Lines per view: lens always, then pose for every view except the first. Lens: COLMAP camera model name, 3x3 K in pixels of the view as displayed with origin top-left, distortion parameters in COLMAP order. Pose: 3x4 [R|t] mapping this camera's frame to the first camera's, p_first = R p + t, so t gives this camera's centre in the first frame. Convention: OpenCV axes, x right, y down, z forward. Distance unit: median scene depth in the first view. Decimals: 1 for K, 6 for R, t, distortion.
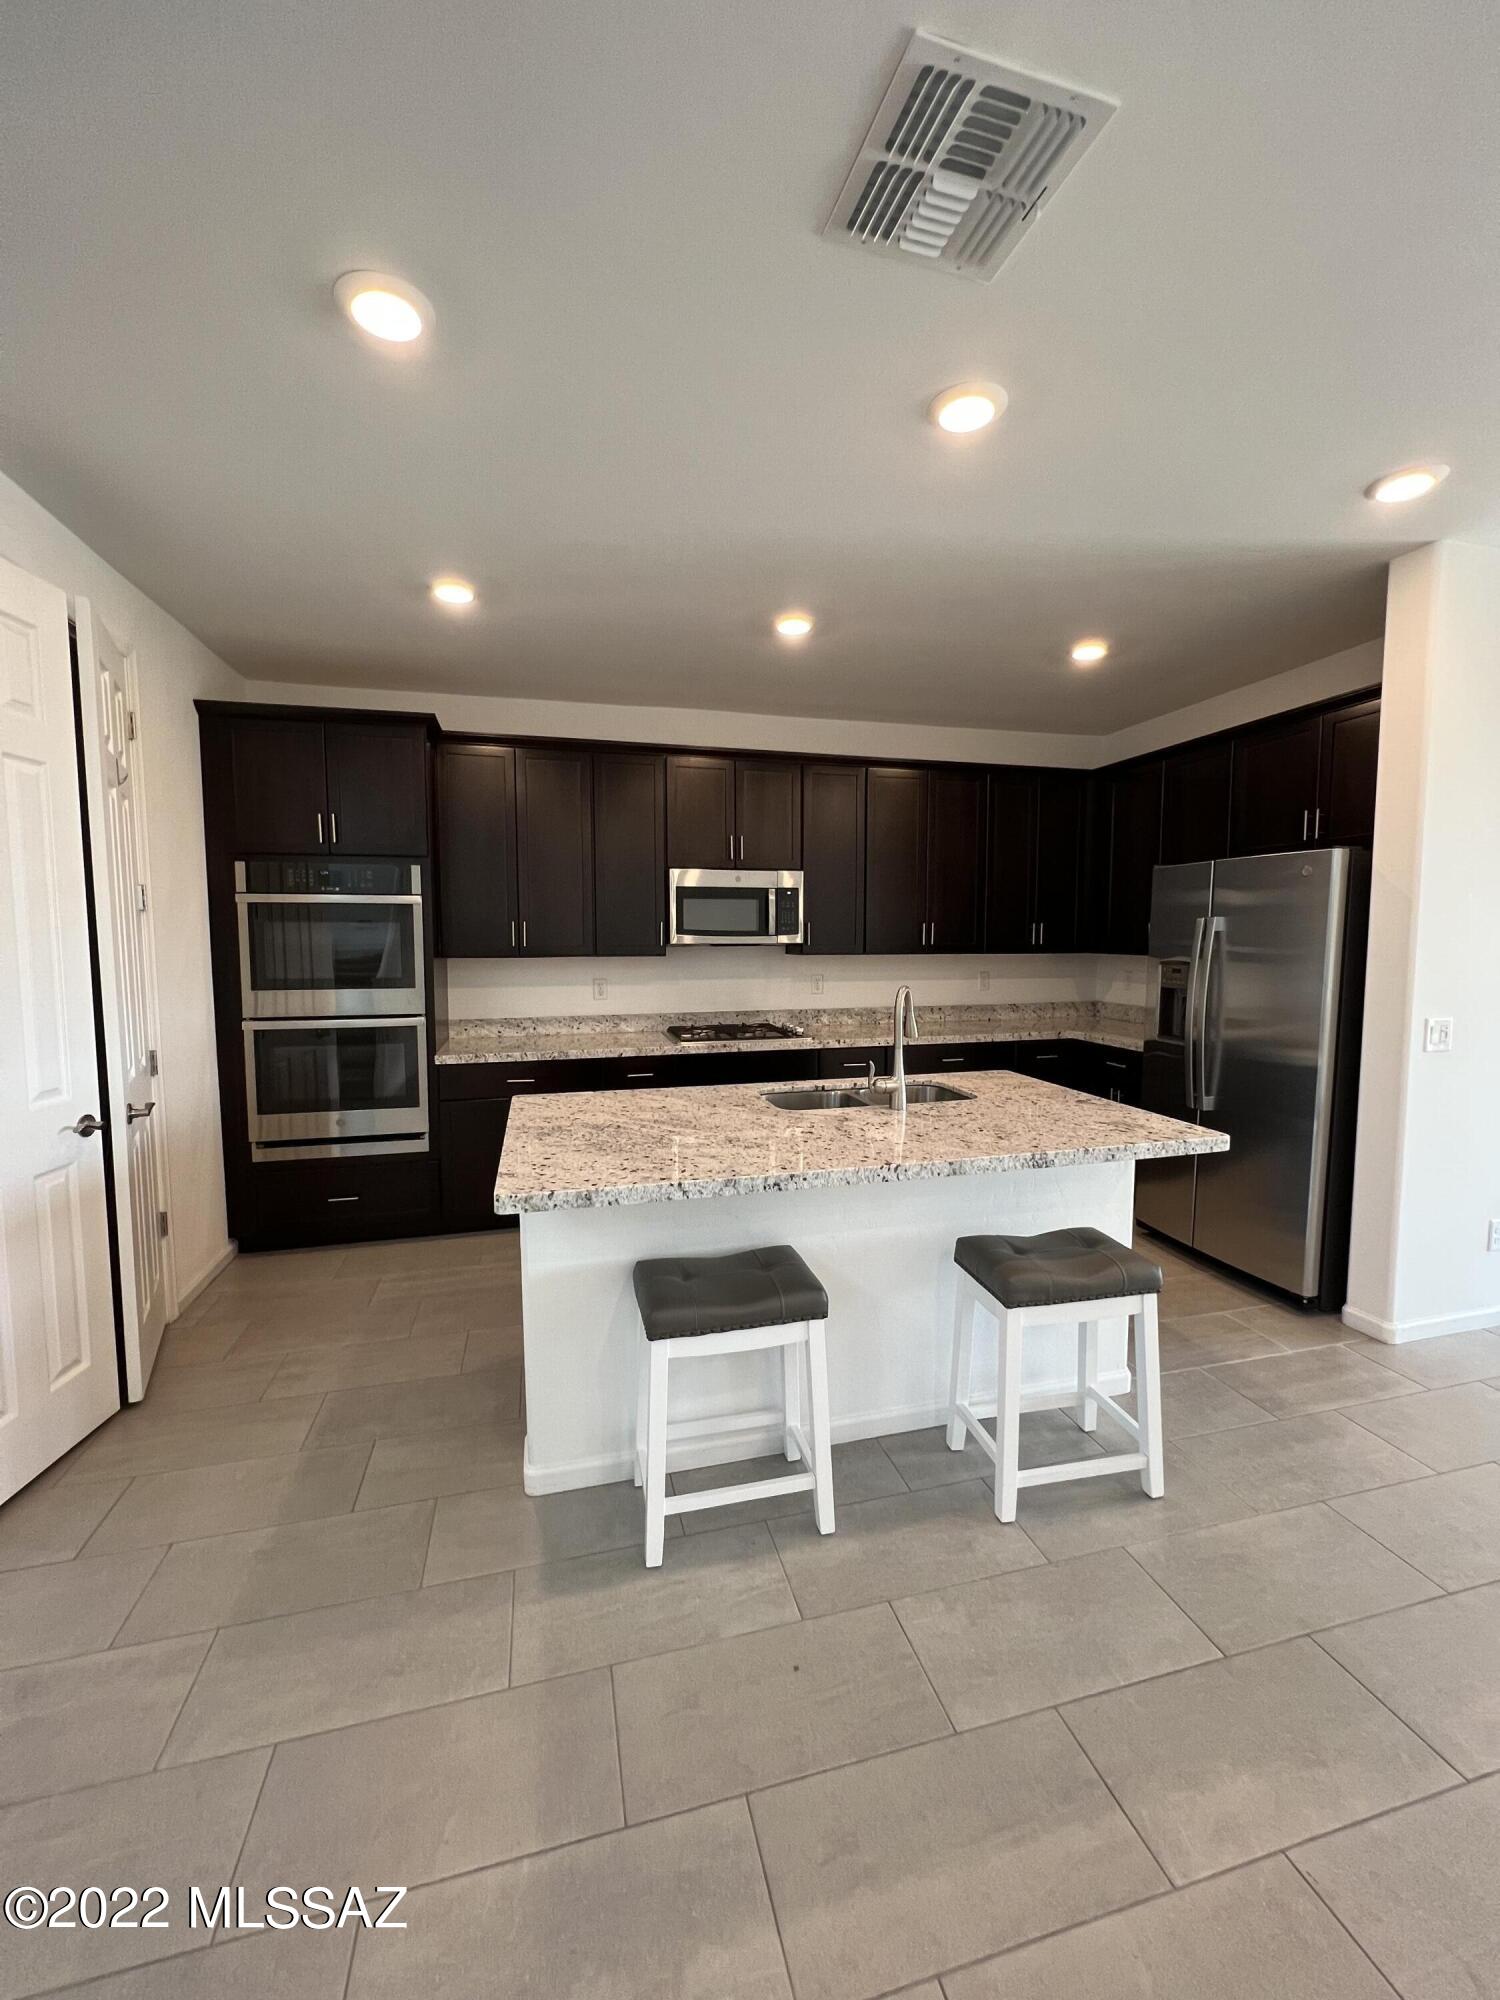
lens RADIAL K [[801.1, 0, 752.6], [0, 801.1, 997.7], [0, 0, 1]] dist [-0.001310, 0.000309]
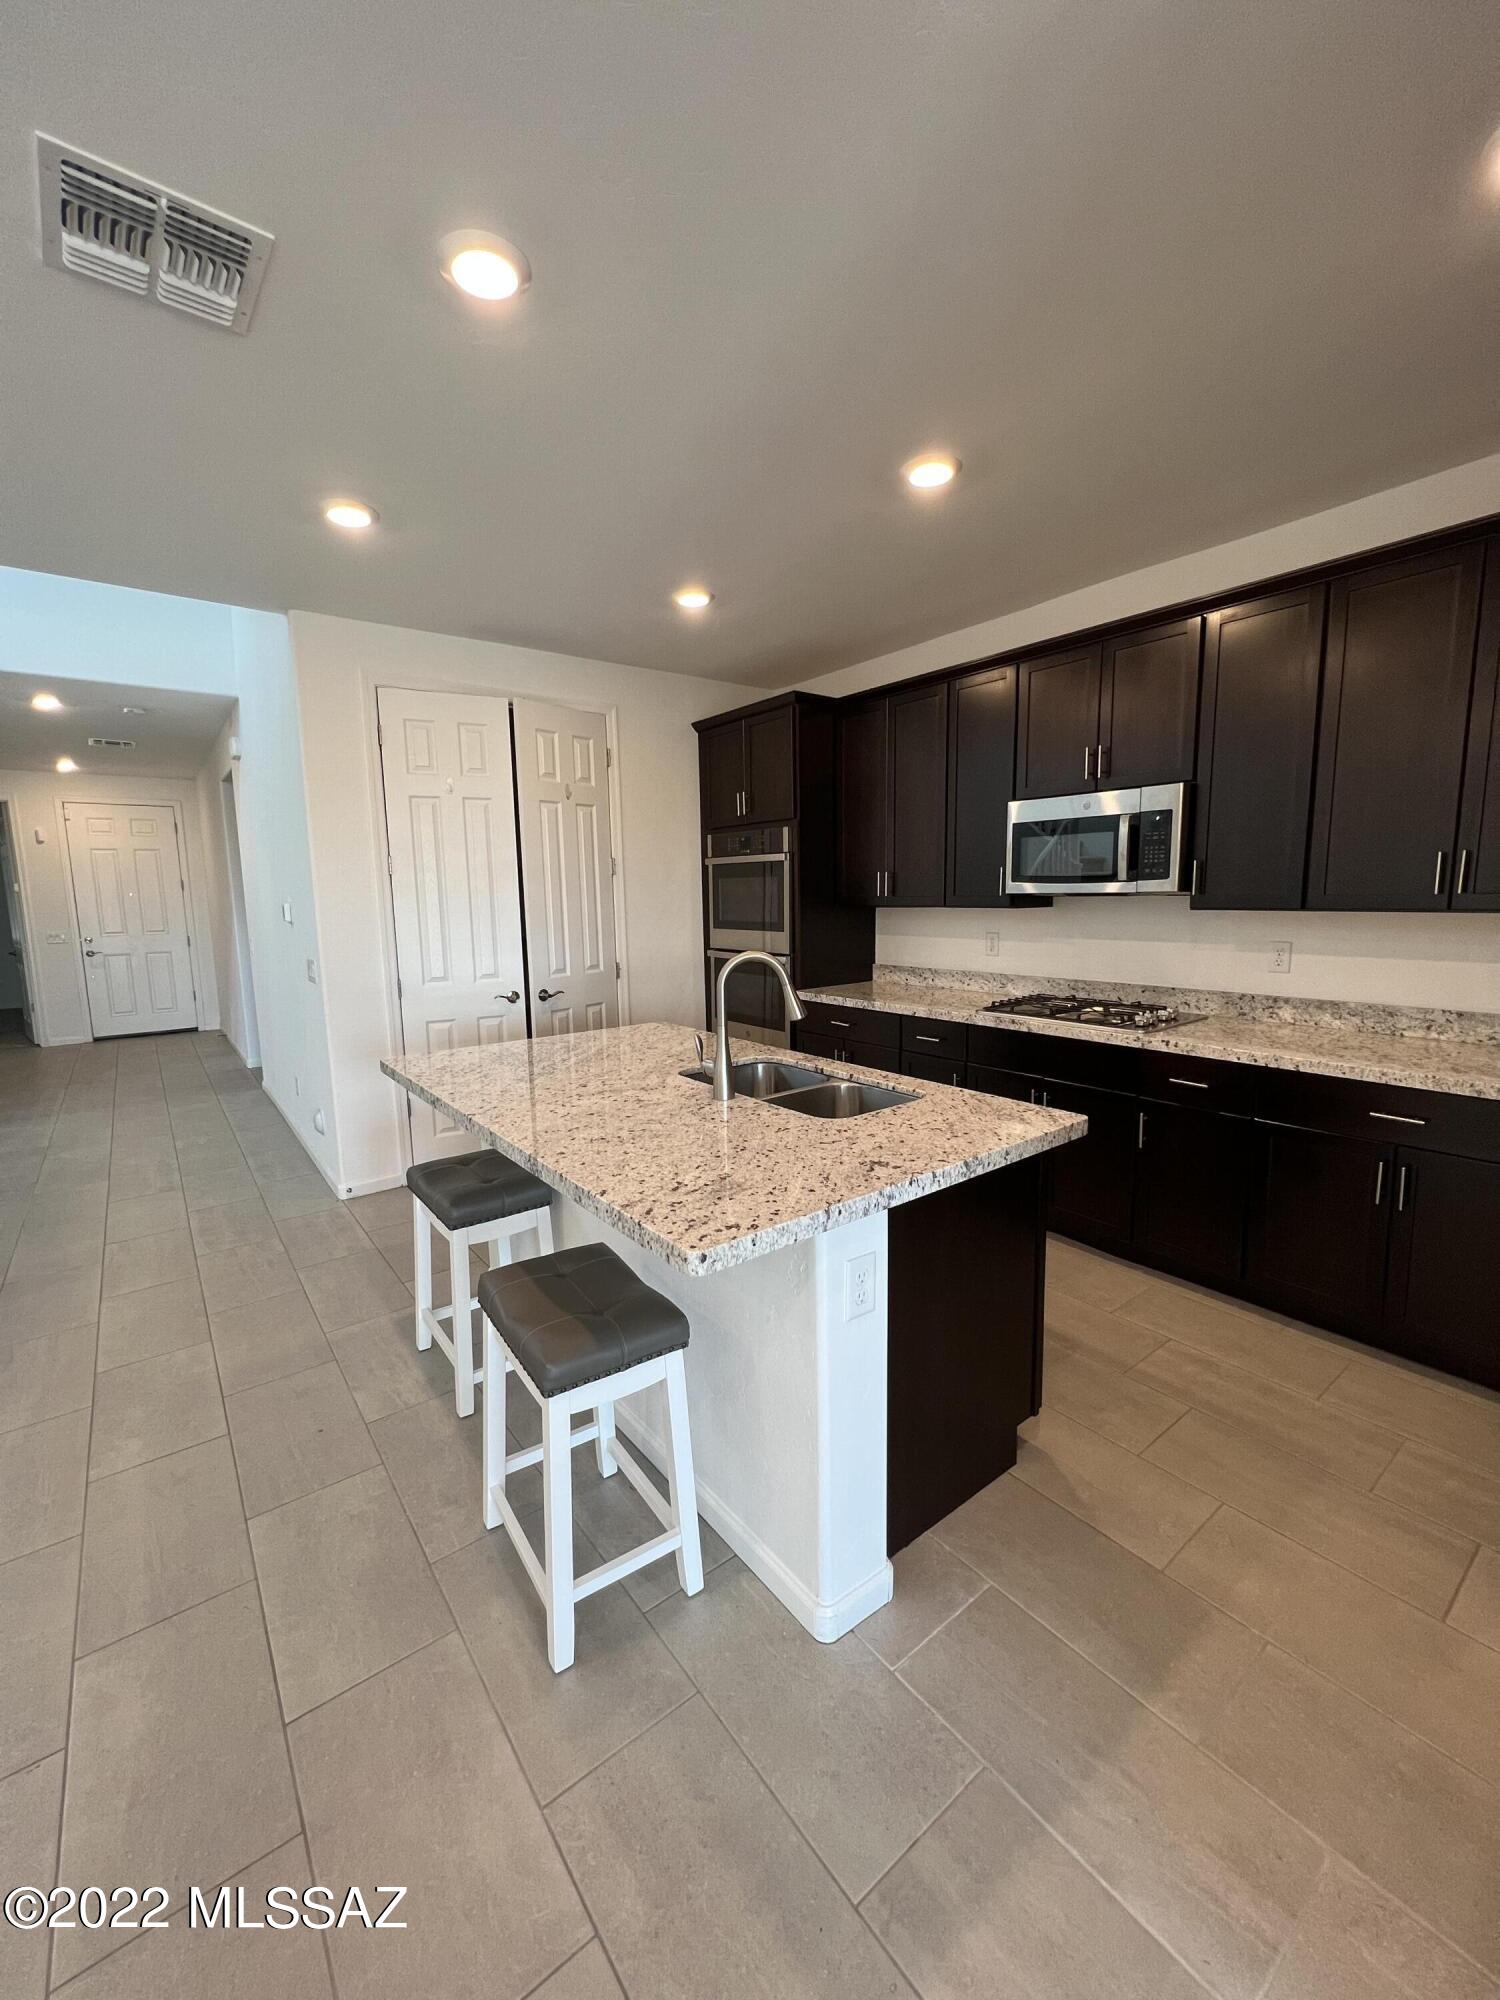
lens RADIAL K [[801.1, 0, 752.6], [0, 801.1, 997.7], [0, 0, 1]] dist [-0.001310, 0.000309]
pose [[0.392940, 0.118271, -0.911927, 0.570683], [-0.054989, 0.992942, 0.105084, -0.032567], [0.917918, 0.008854, 0.396670, 0.425653]]
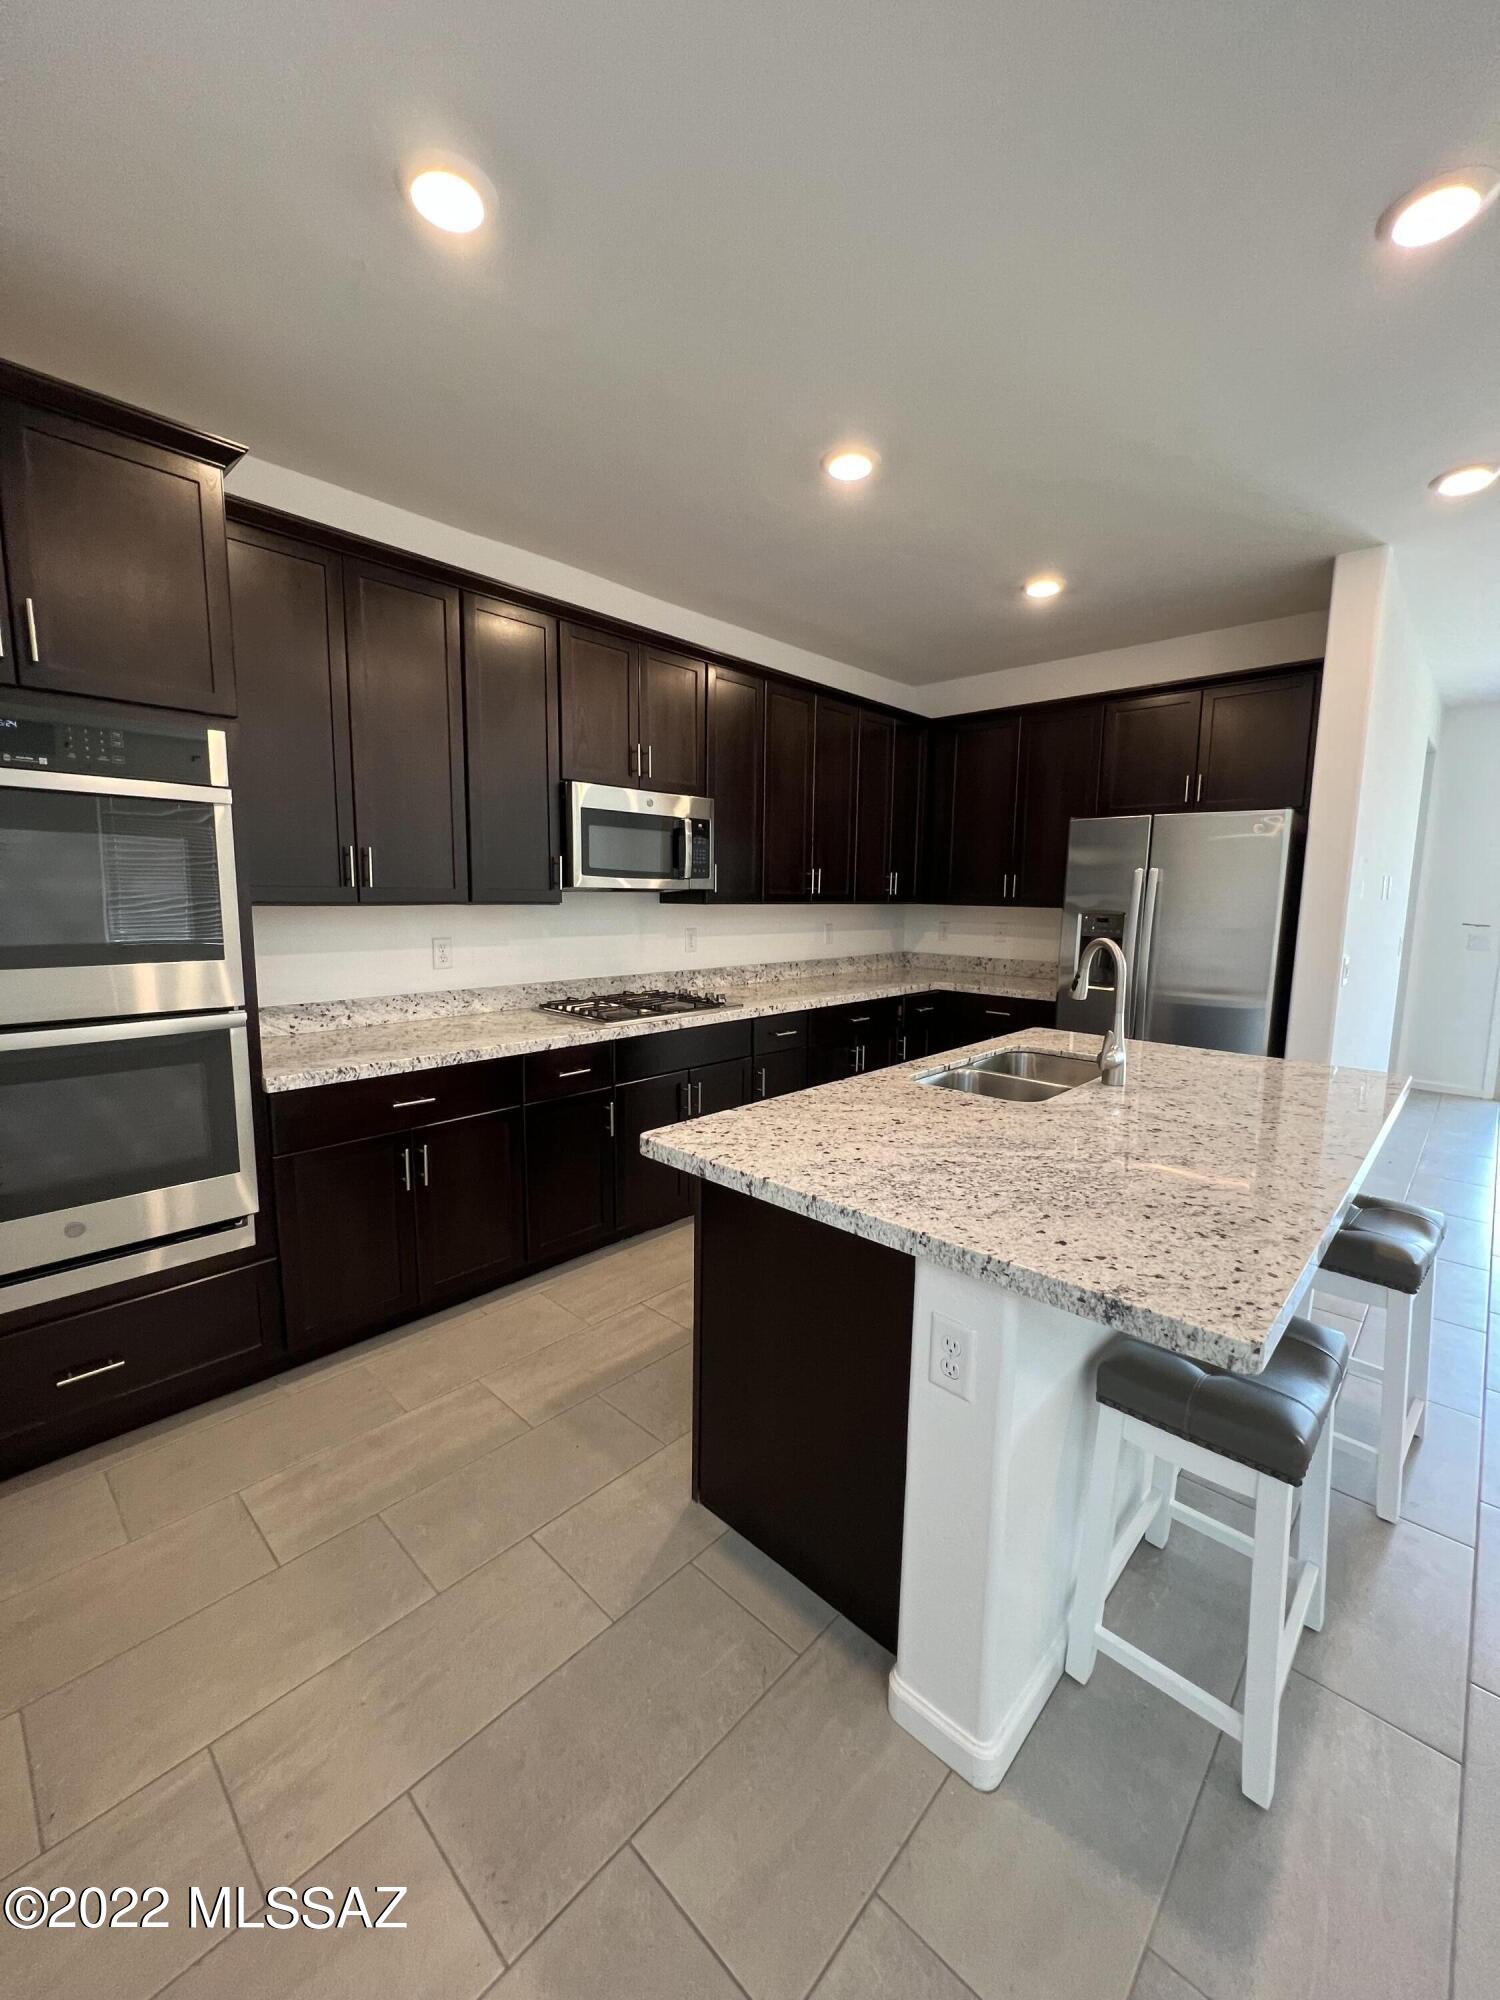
lens RADIAL K [[801.1, 0, 752.6], [0, 801.1, 997.7], [0, 0, 1]] dist [-0.001310, 0.000309]
pose [[0.846318, -0.056388, 0.529686, -0.354820], [0.026131, 0.997579, 0.064447, -0.010379], [-0.532037, -0.040702, 0.845742, 0.300048]]
